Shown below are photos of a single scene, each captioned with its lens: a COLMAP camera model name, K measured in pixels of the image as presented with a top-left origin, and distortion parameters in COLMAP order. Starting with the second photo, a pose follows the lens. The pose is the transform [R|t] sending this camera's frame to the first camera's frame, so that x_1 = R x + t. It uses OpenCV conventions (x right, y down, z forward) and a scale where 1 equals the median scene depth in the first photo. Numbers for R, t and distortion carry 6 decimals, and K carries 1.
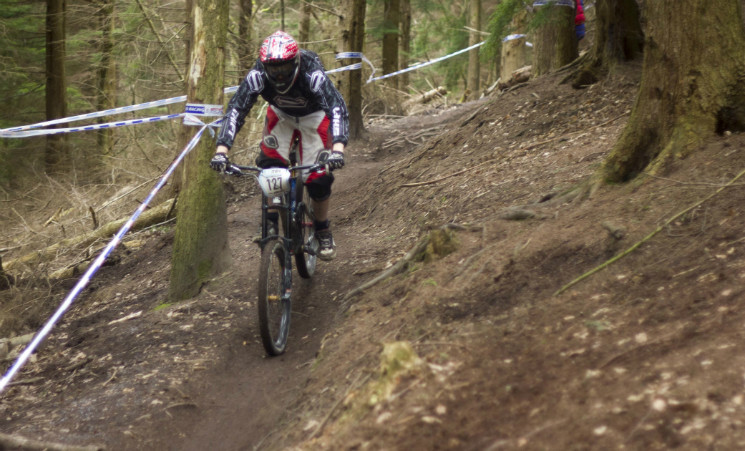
lens RADIAL K [[2243.6, 0, 340.0], [0, 2243.6, 224.7], [0, 0, 1]] dist [-0.076371, -0.220186]
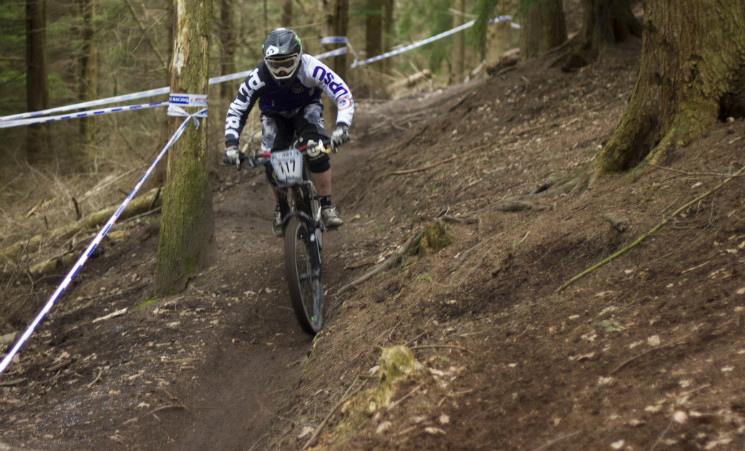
lens RADIAL K [[2246.5, 0, 335.5], [0, 2246.5, 225.0], [0, 0, 1]] dist [-0.106705, 0.207233]
pose [[0.999916, -0.011849, 0.005222, -0.003061], [0.011809, 0.999901, 0.007677, -0.004614], [-0.005313, -0.007615, 0.999957, 0.031379]]
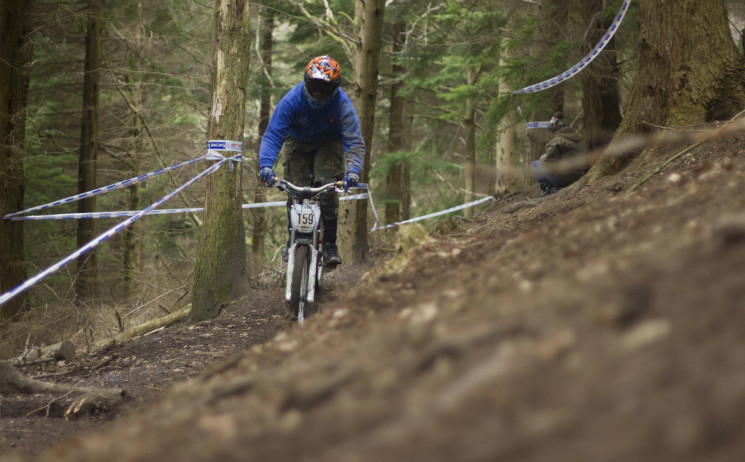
lens RADIAL K [[2037.2, 0, 374.8], [0, 2037.2, 231.1], [0, 0, 1]] dist [-0.107364, 0.214095]
pose [[0.999867, 0.006642, 0.014914, -0.004032], [-0.005216, 0.995582, -0.093749, 0.098824], [-0.015471, 0.093659, 0.995484, 0.040169]]
